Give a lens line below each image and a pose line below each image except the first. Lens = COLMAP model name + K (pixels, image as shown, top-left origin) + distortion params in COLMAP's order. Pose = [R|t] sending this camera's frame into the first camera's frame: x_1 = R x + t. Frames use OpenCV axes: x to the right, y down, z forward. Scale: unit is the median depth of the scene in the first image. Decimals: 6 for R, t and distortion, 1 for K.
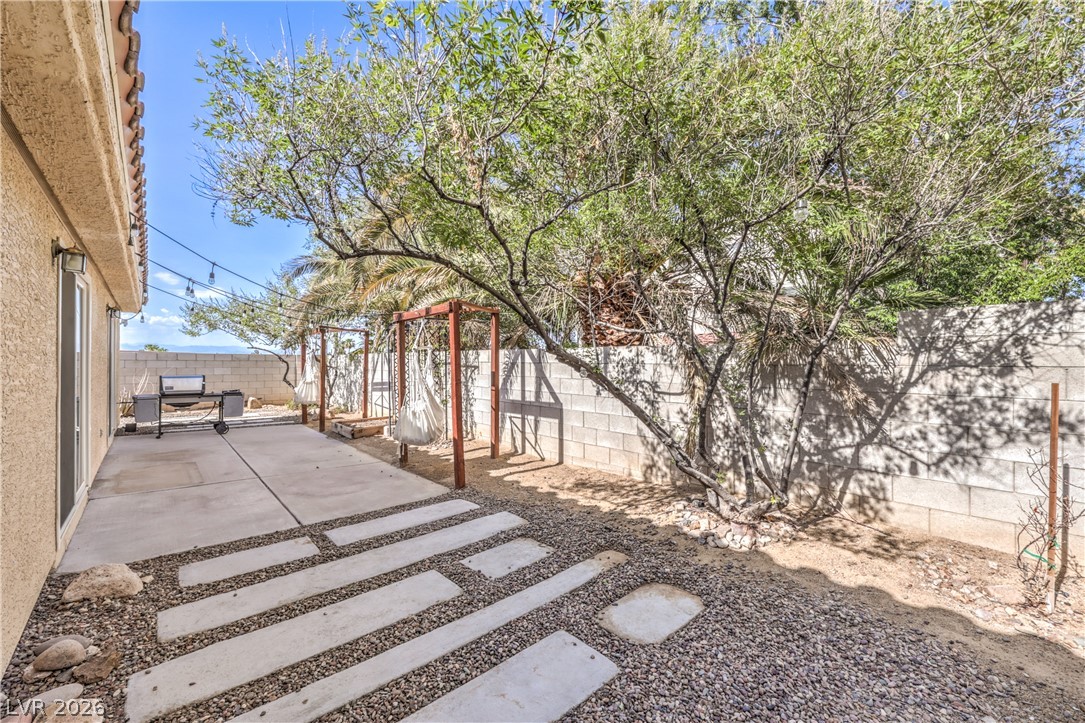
lens RADIAL K [[438.8, 0, 543.5], [0, 438.8, 363.0], [0, 0, 1]] dist [-0.003830, 0.000660]
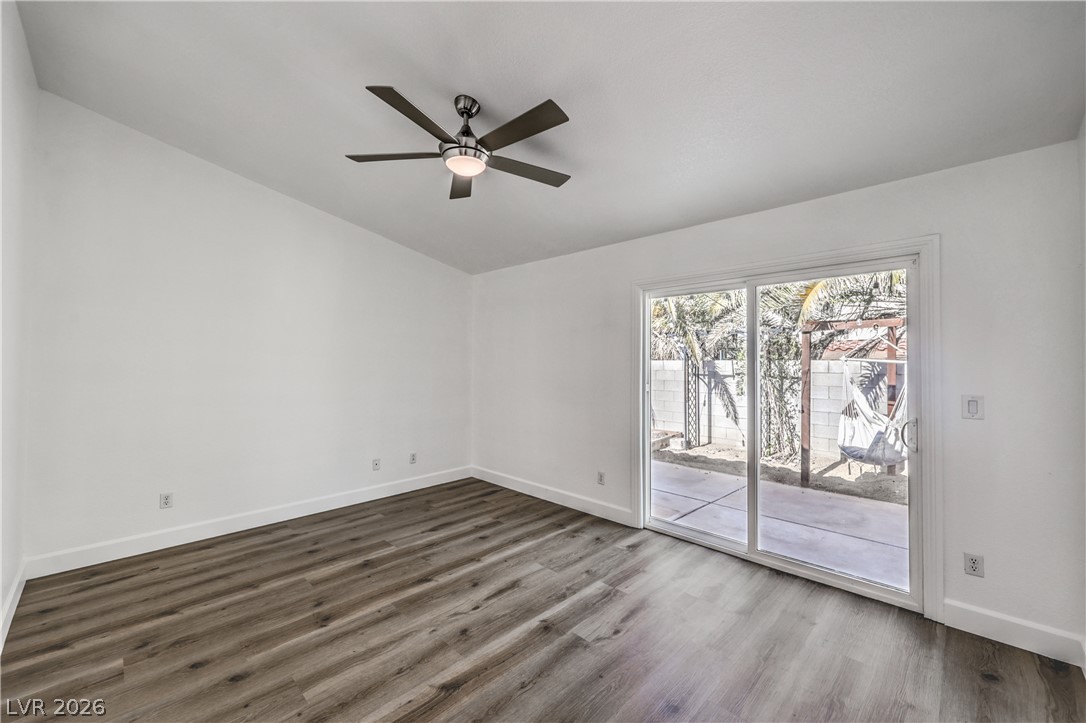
lens RADIAL K [[439.2, 0, 533.9], [0, 439.2, 360.1], [0, 0, 1]] dist [-0.003830, 0.000660]
pose [[0.997286, 0.009736, 0.072982, -0.976439], [-0.009087, 0.999916, -0.009230, -0.021196], [-0.073066, 0.008541, 0.997291, 0.093599]]
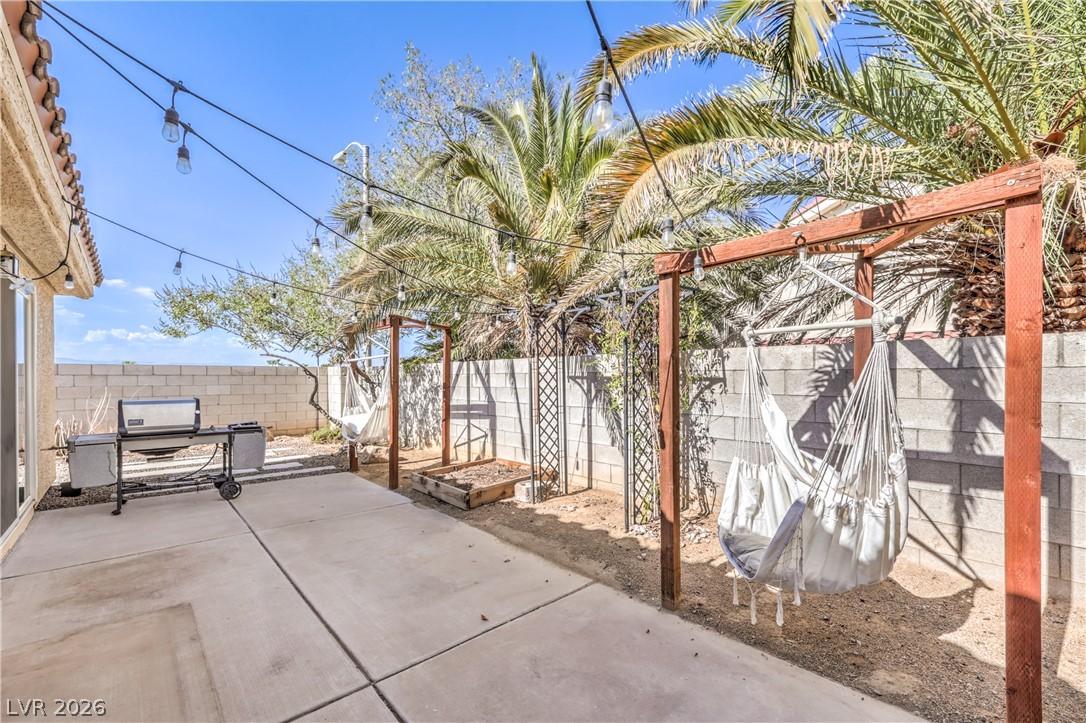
lens RADIAL K [[439.2, 0, 541.4], [0, 439.2, 379.0], [0, 0, 1]] dist [-0.003830, 0.000660]
pose [[0.999654, -0.007834, 0.025105, -0.458671], [0.007773, 0.999967, 0.002507, 0.005877], [-0.025123, -0.002311, 0.999682, 0.559741]]
